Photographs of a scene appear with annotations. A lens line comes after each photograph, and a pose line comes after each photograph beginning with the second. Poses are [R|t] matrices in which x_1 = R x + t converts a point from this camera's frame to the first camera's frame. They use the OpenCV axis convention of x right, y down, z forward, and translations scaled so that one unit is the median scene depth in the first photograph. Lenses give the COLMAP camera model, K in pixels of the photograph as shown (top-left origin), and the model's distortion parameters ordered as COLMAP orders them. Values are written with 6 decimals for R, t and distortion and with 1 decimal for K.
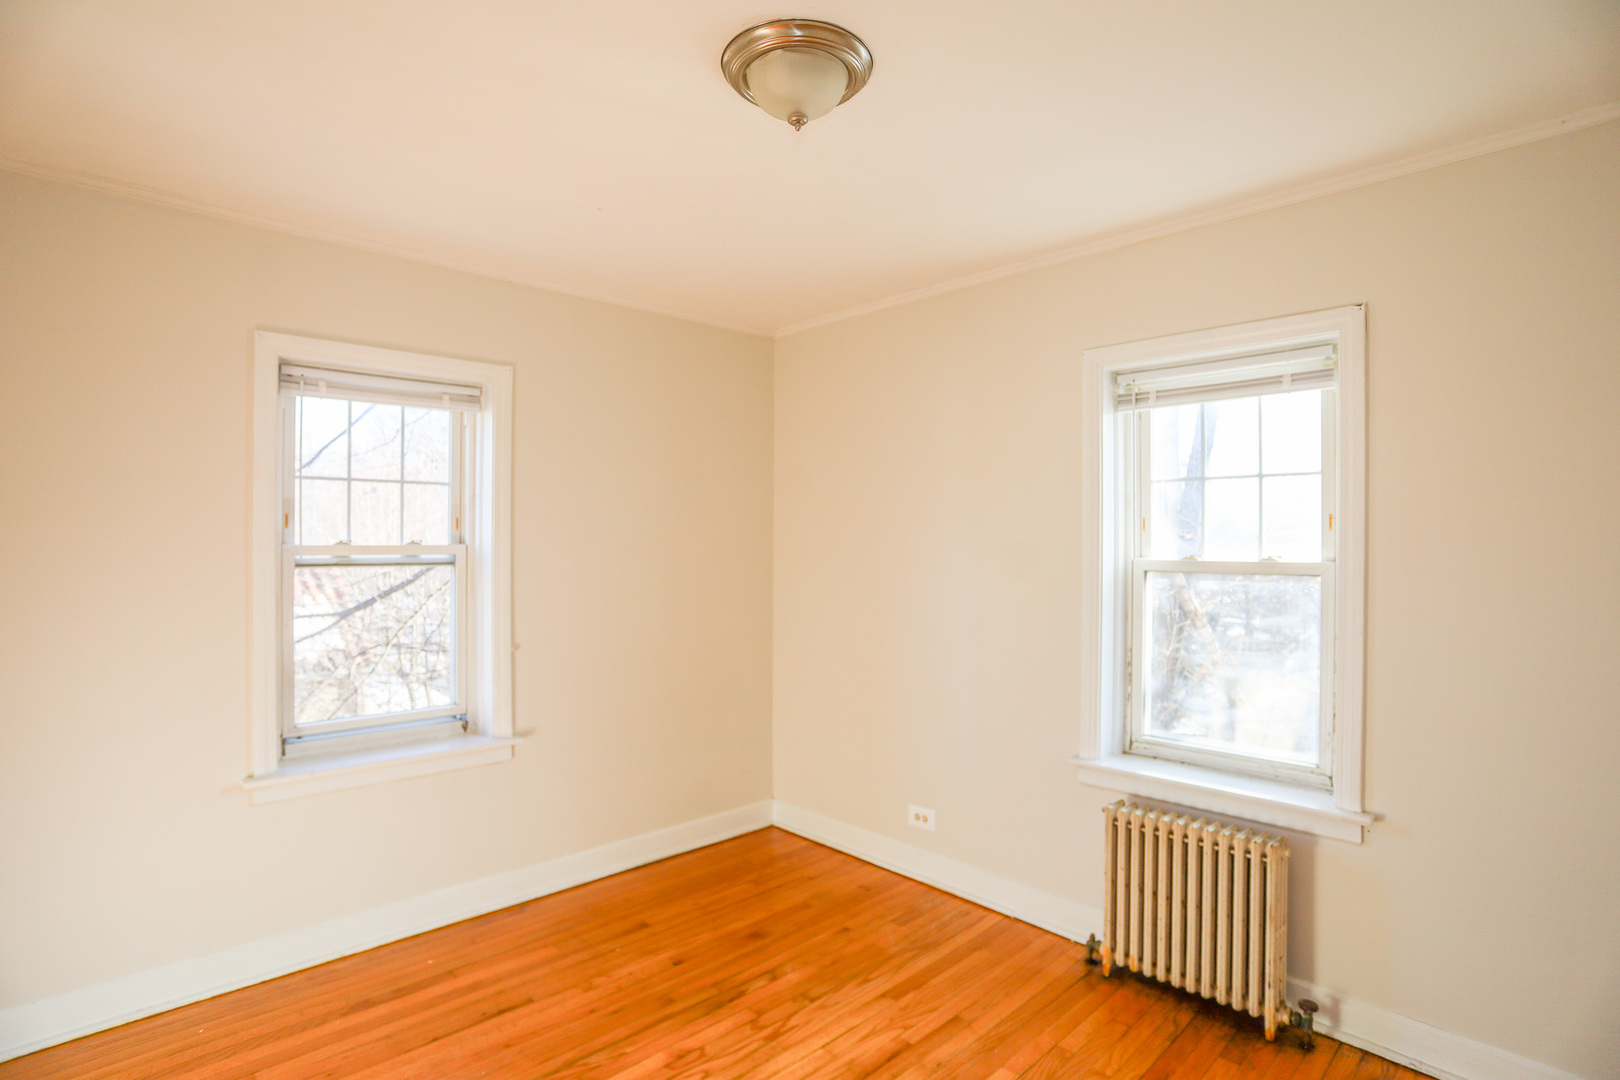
lens RADIAL K [[796.8, 0, 794.7], [0, 796.8, 542.2], [0, 0, 1]] dist [-0.062152, 0.022923]
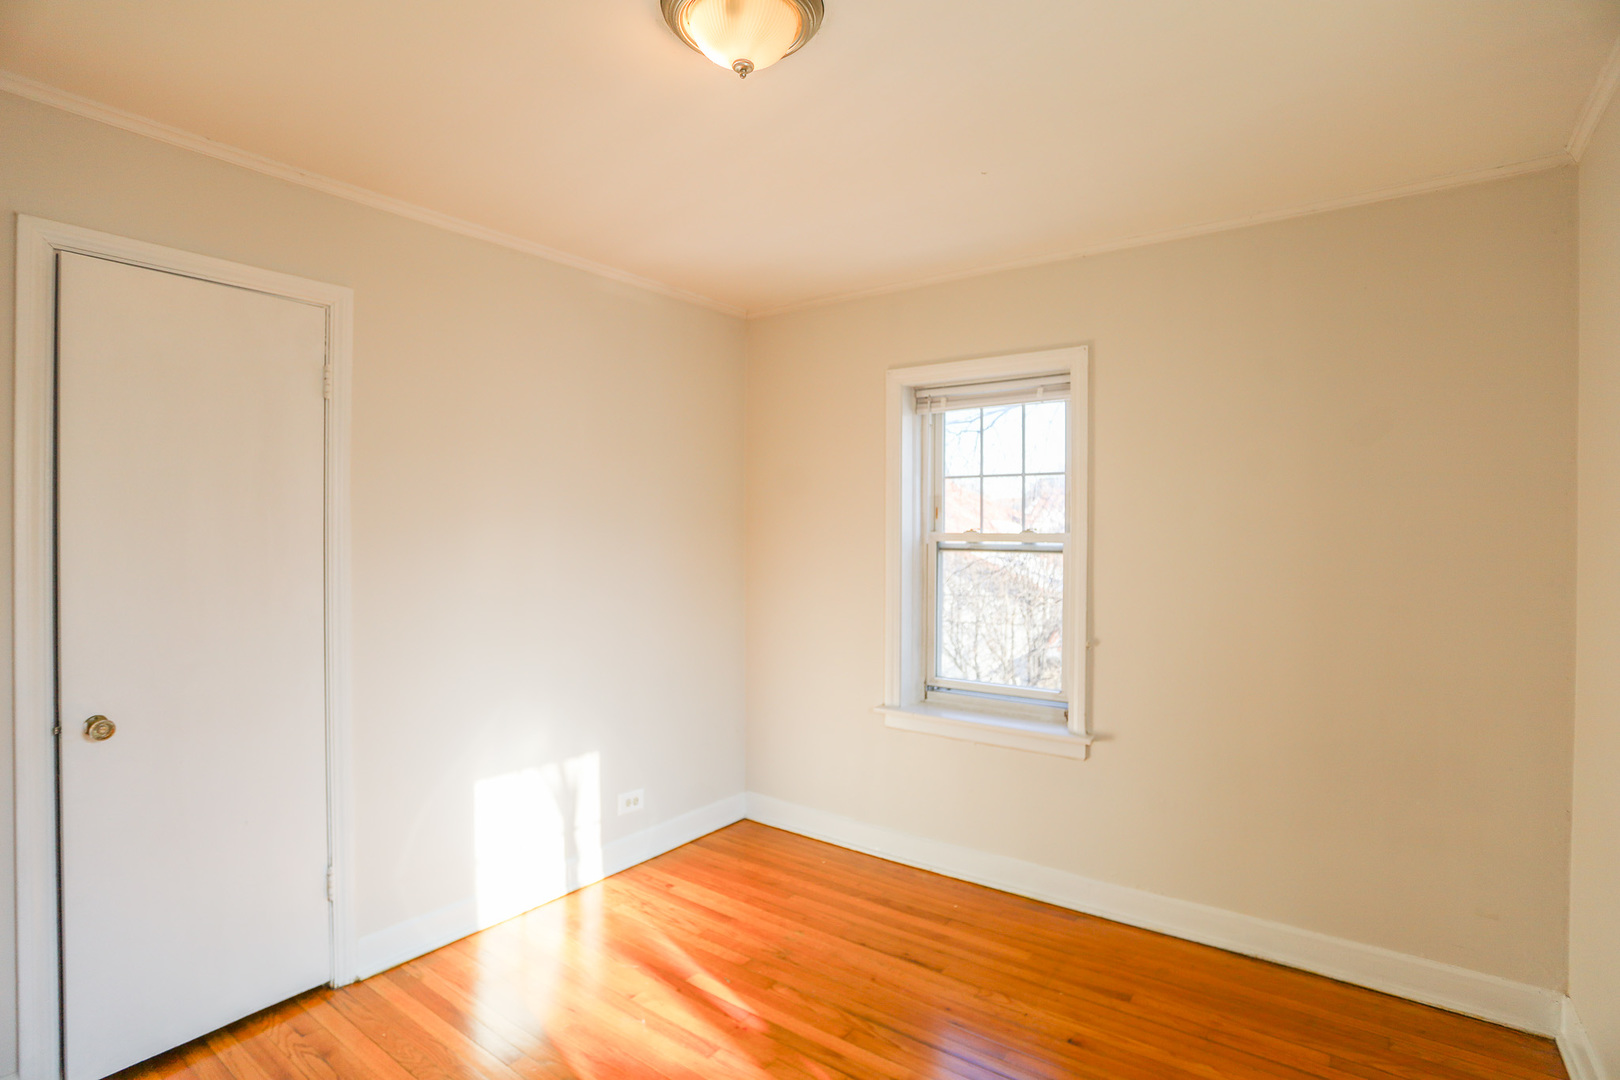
lens RADIAL K [[796.8, 0, 794.7], [0, 796.8, 542.2], [0, 0, 1]] dist [-0.062152, 0.022923]
pose [[0.184232, 0.012879, -0.982798, 0.572453], [-0.002286, 0.999917, 0.012674, 0.003650], [0.982880, -0.000088, 0.184246, 0.547449]]
